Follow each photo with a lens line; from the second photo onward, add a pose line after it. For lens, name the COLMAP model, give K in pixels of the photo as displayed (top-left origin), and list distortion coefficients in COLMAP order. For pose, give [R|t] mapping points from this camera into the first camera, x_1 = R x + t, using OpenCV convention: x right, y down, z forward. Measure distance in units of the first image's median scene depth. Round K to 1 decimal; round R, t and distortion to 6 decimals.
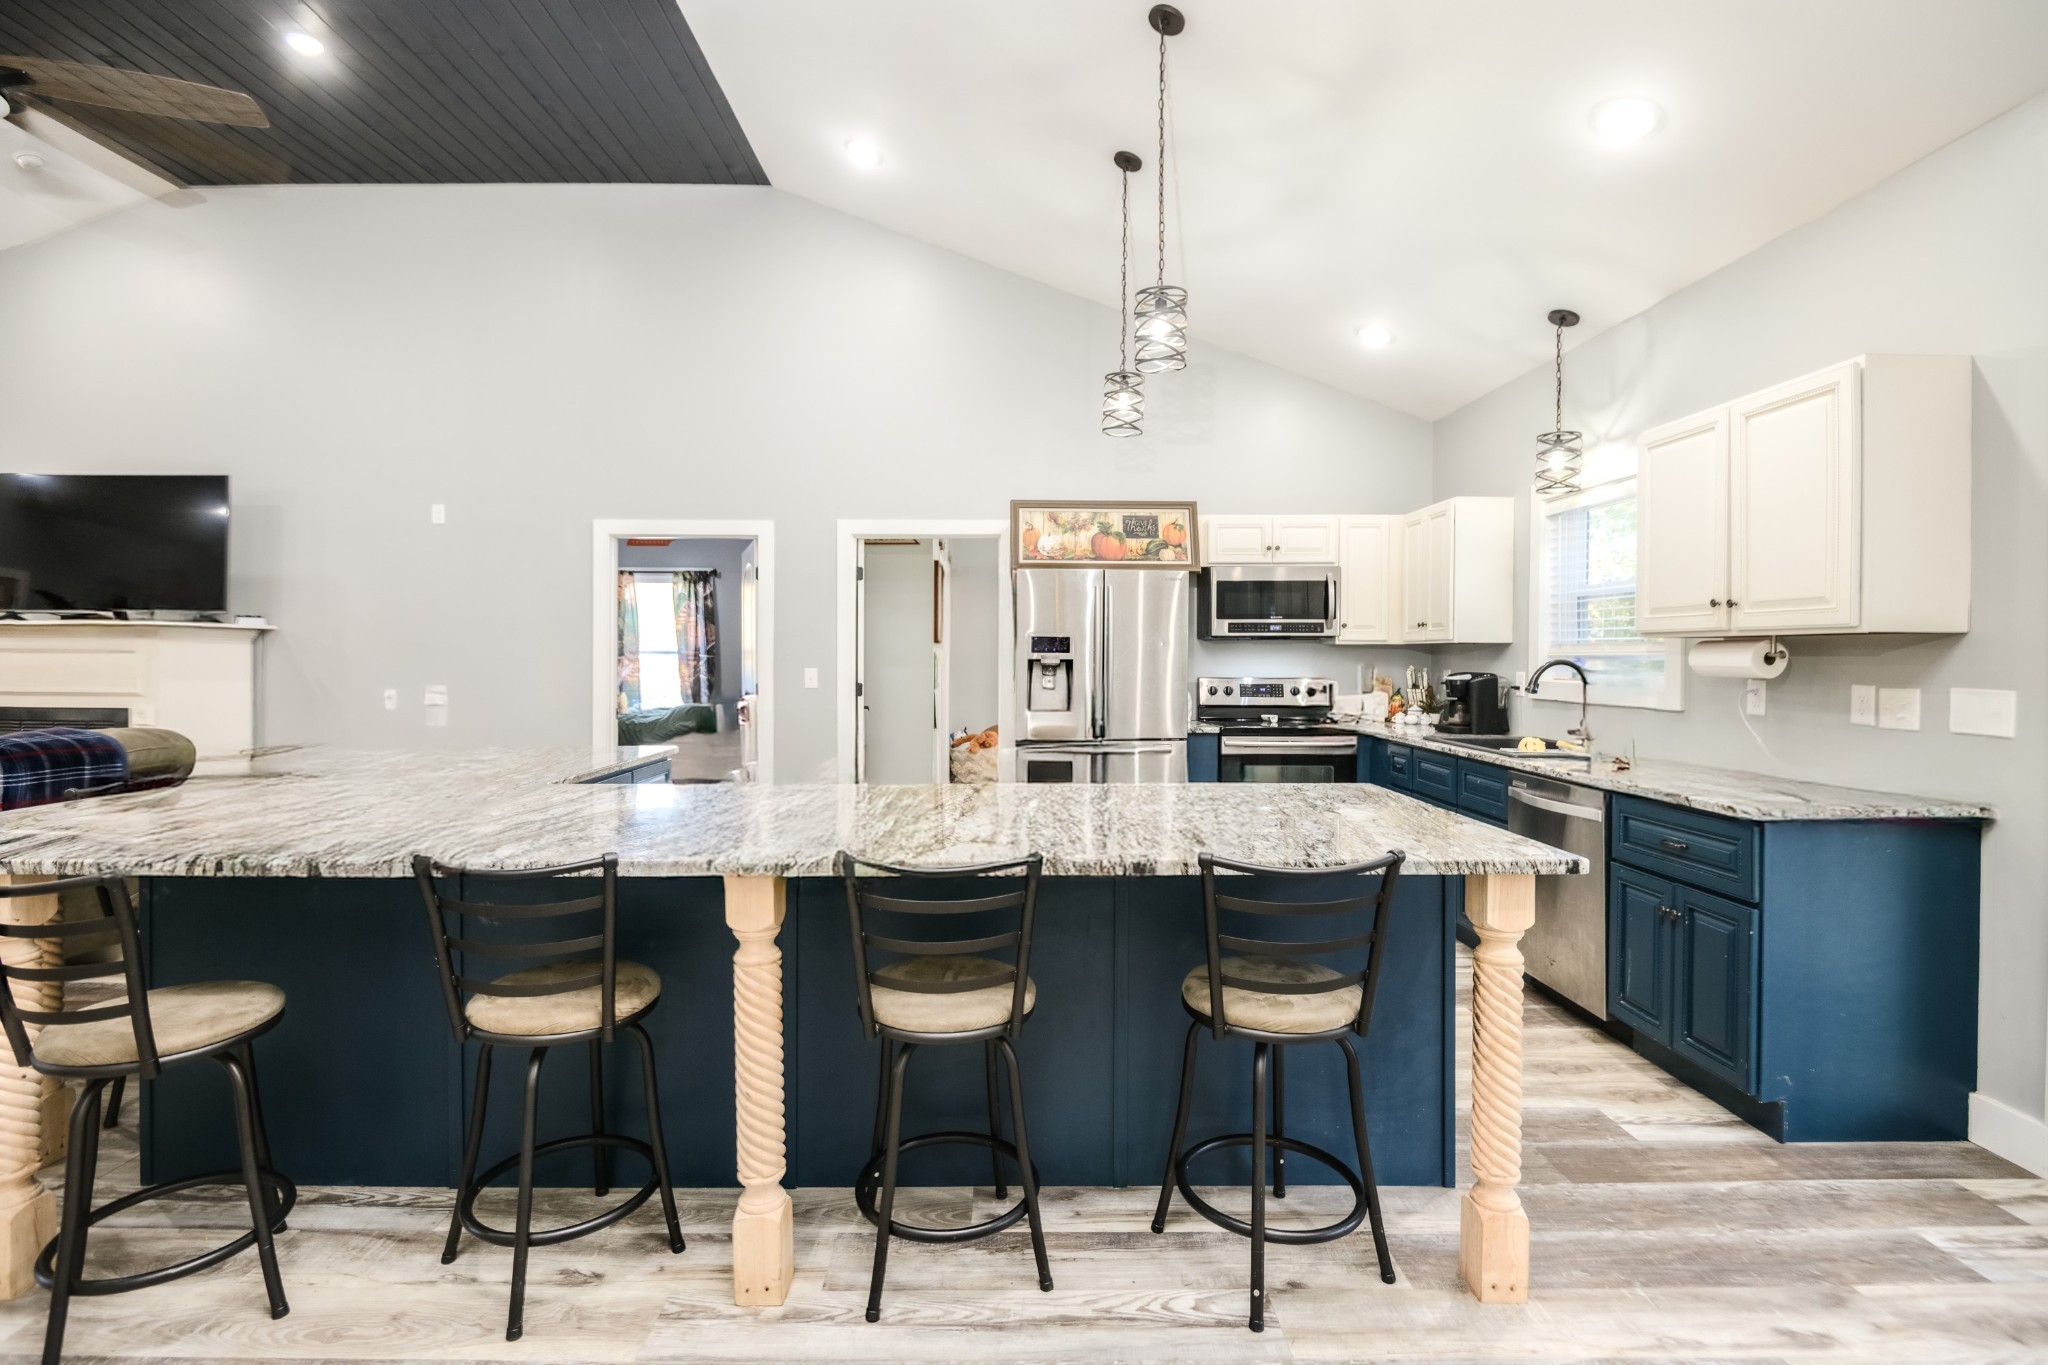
lens RADIAL K [[883.9, 0, 1023.9], [0, 883.9, 665.5], [0, 0, 1]] dist [-0.016320, -0.000047]
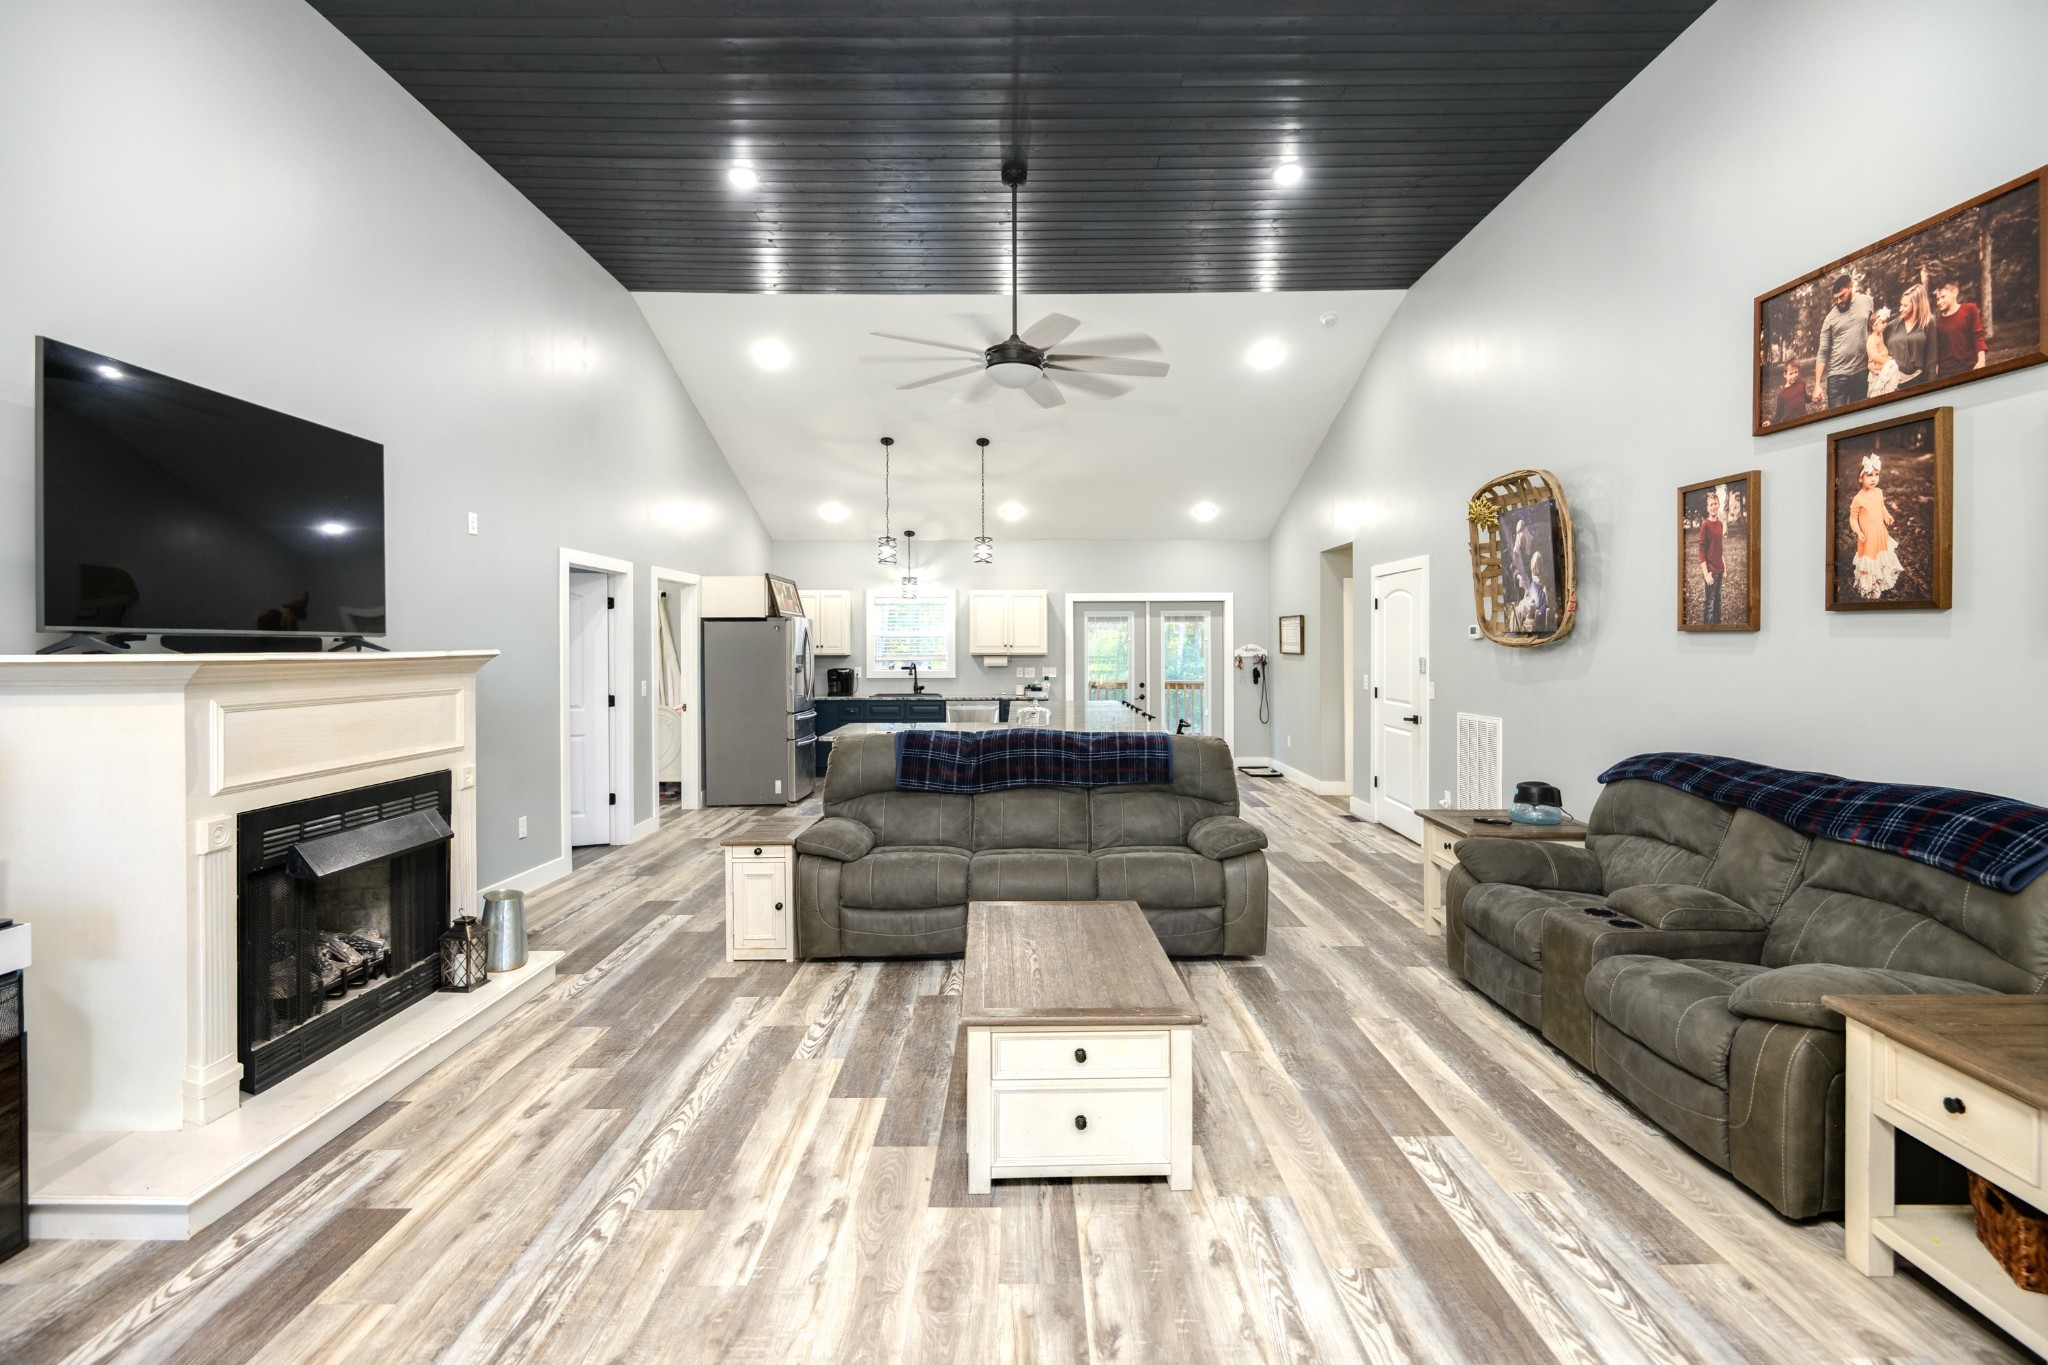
lens RADIAL K [[1002.3, 0, 1005.8], [0, 1002.3, 639.8], [0, 0, 1]] dist [0.000901, -0.008373]
pose [[0.037382, 0.000343, 0.999301, -1.885752], [0.015254, 0.999883, -0.000914, -0.052144], [-0.999185, 0.015277, 0.037372, 0.476312]]
